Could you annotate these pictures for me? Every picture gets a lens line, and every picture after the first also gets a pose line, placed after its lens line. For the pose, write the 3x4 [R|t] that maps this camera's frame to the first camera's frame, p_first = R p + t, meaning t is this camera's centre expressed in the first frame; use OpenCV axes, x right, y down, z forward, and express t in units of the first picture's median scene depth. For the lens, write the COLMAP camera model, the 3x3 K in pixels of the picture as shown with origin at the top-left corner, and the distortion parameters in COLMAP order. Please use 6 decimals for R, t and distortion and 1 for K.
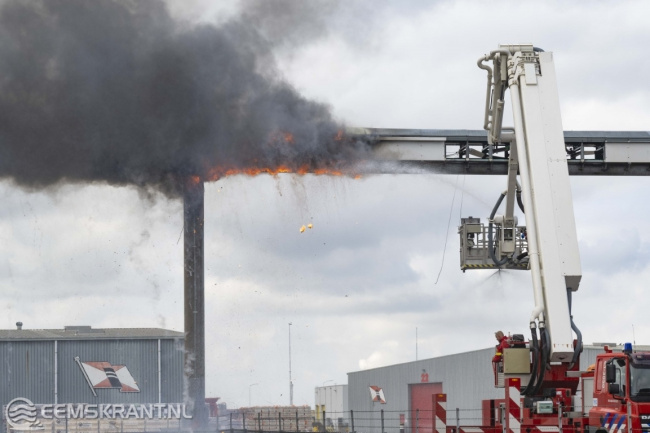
lens RADIAL K [[2243.1, 0, 324.3], [0, 2243.1, 221.8], [0, 0, 1]] dist [0.219837, 0.000000]
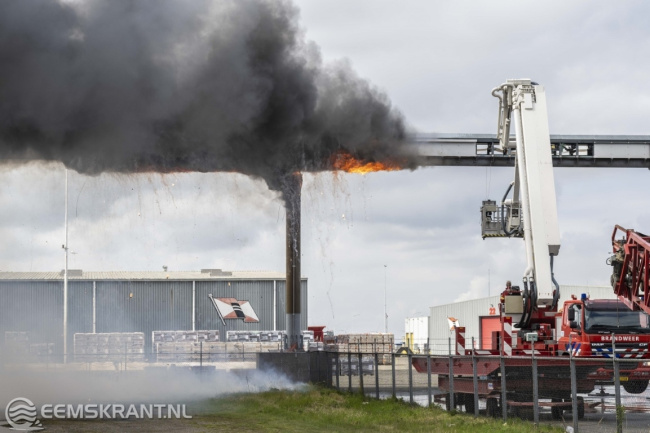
lens RADIAL K [[1922.3, 0, 326.3], [0, 1922.3, 211.2], [0, 0, 1]] dist [0.511512, 0.000000]
pose [[0.998750, 0.002434, -0.049934, 0.025659], [-0.001493, 0.999821, 0.018862, -0.019138], [0.049971, -0.018764, 0.998574, -0.219413]]
